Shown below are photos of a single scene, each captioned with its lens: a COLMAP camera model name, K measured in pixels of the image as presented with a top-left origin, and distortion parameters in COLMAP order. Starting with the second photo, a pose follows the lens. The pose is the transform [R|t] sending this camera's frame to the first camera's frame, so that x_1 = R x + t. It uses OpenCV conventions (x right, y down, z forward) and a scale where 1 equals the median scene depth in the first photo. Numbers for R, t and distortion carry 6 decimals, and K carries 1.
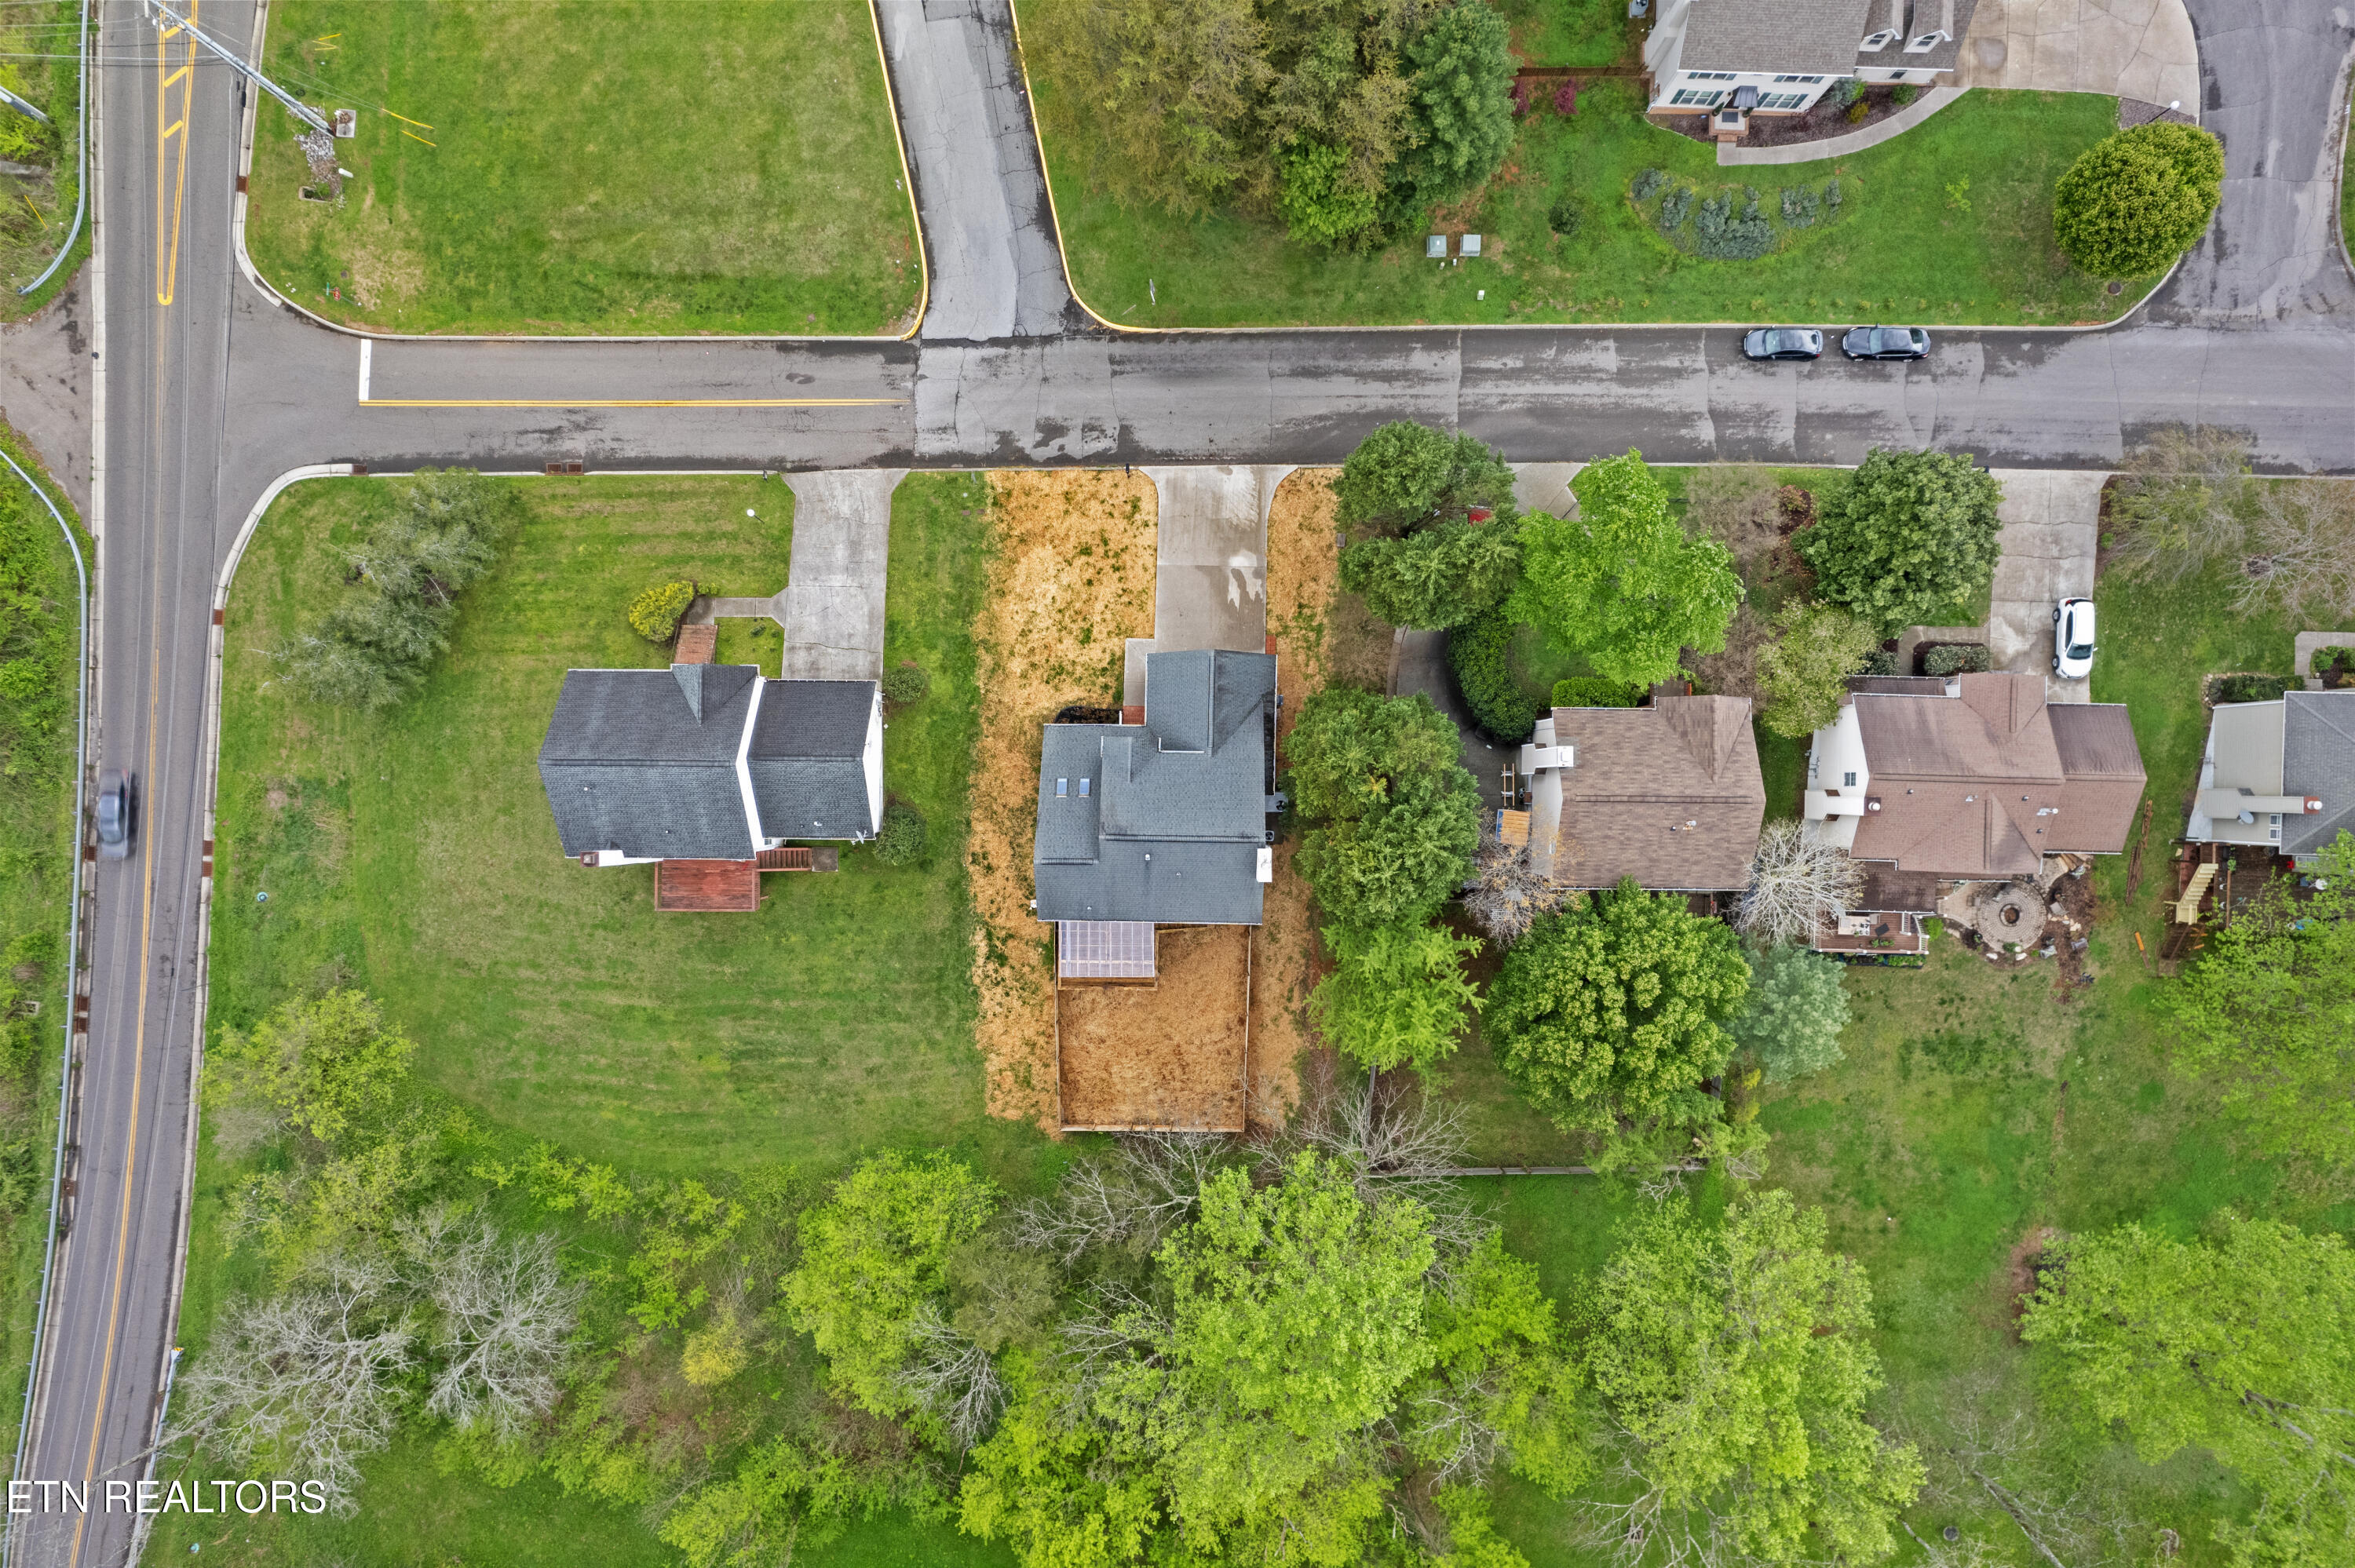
lens RADIAL K [[1499.3, 0, 1177.5], [0, 1499.3, 784.0], [0, 0, 1]] dist [-0.059319, 0.047533]
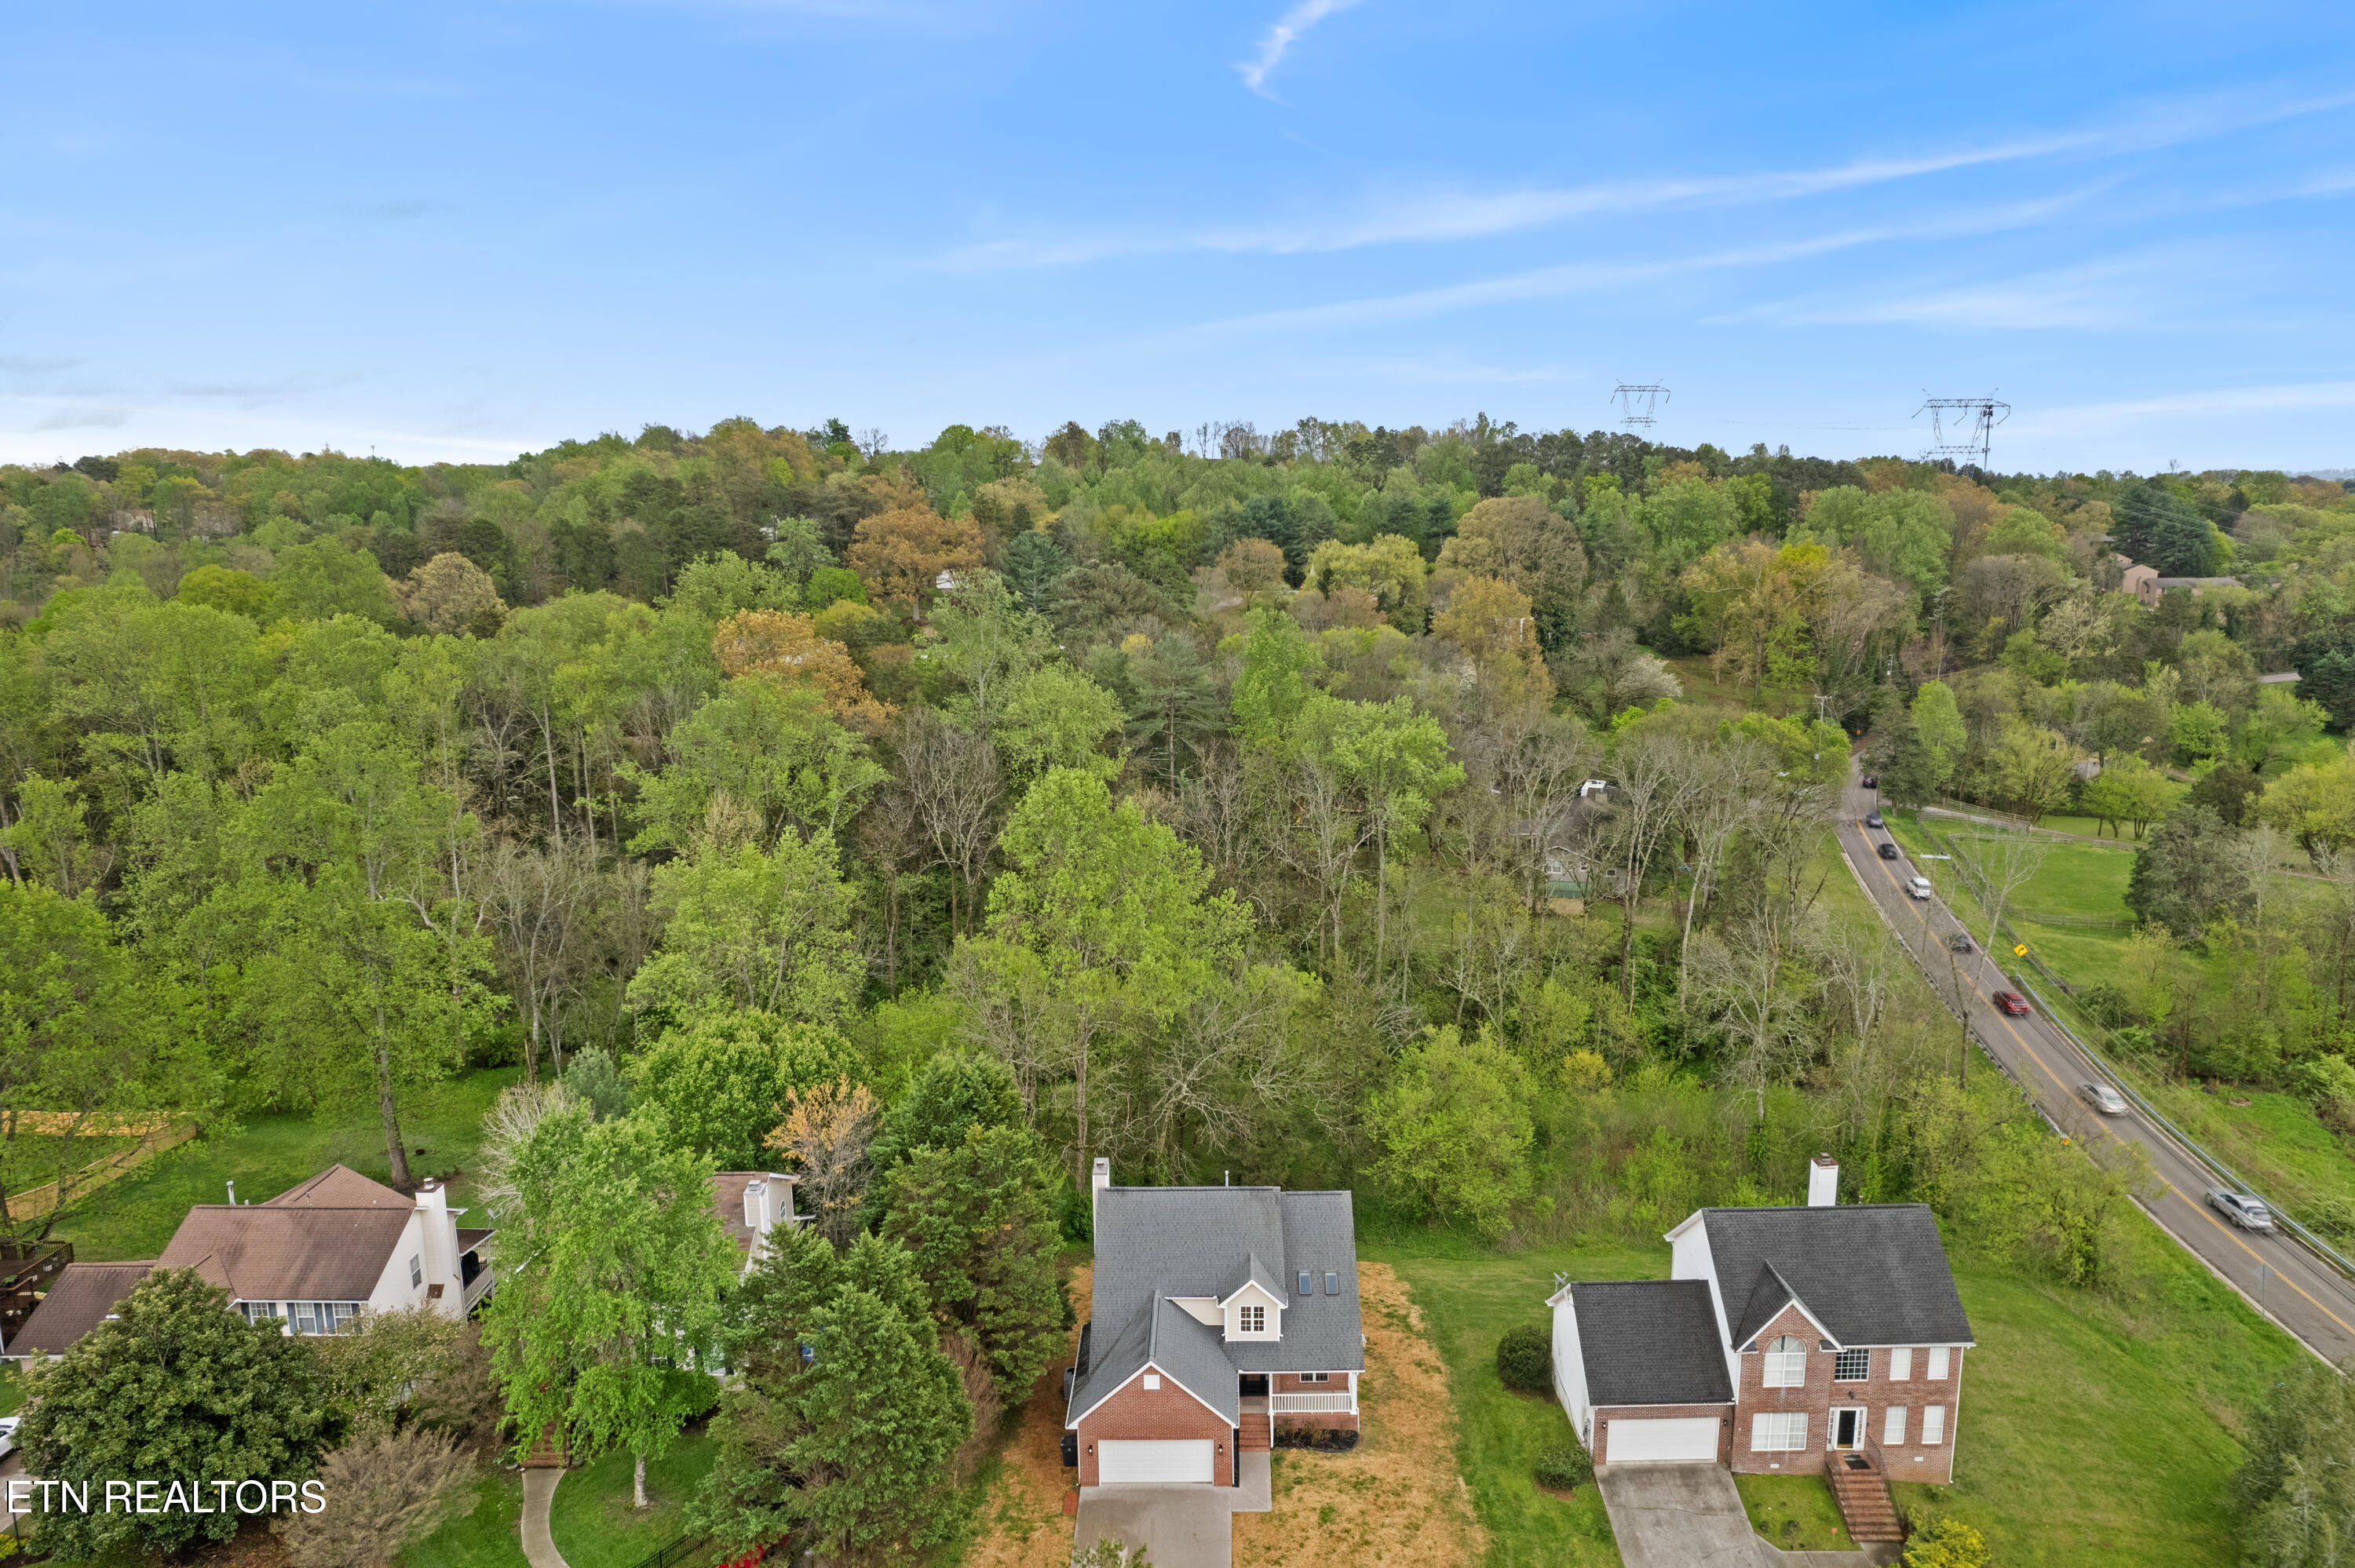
lens RADIAL K [[1533.8, 0, 1182.5], [0, 1533.8, 787.6], [0, 0, 1]] dist [-0.043692, 0.003771]
pose [[-0.999964, 0.008295, -0.001734, 0.006505], [-0.003262, -0.187917, 0.982179, -0.734813], [0.007821, 0.982150, 0.187937, 0.513019]]
